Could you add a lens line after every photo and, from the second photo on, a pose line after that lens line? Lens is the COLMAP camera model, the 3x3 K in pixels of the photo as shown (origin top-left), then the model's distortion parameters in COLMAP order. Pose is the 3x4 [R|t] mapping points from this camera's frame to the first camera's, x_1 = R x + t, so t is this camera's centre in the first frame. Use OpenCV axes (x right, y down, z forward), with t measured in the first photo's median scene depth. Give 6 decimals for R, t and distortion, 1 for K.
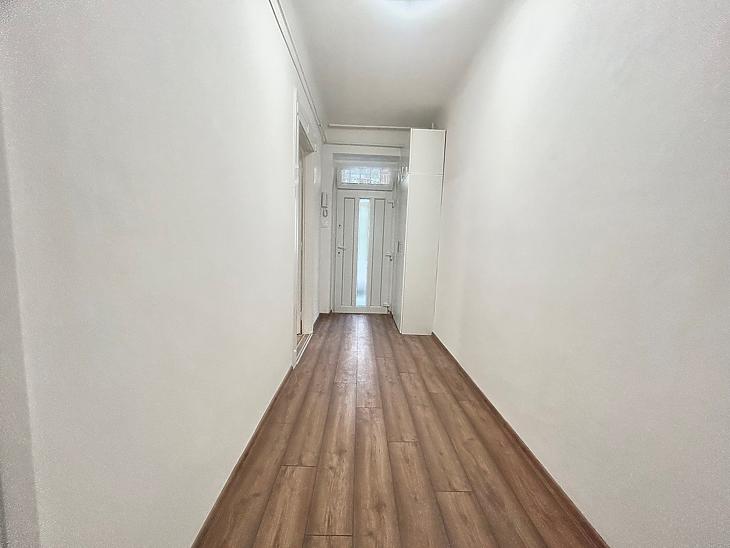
lens RADIAL K [[285.7, 0, 367.2], [0, 285.7, 274.4], [0, 0, 1]] dist [-0.000051, -0.000159]
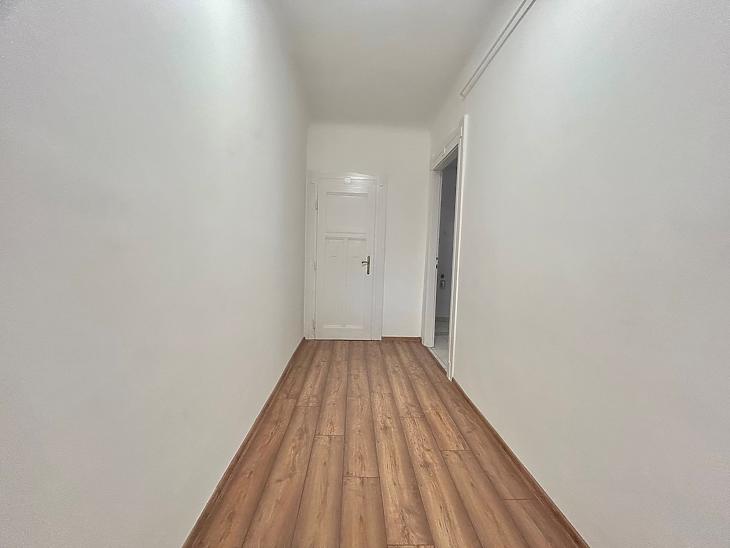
lens RADIAL K [[285.7, 0, 367.2], [0, 285.7, 274.4], [0, 0, 1]] dist [-0.000051, -0.000159]
pose [[-0.997705, -0.061776, -0.027709, 0.189181], [-0.065823, 0.980861, 0.183245, -0.207624], [0.015858, 0.184648, -0.982677, 1.925447]]
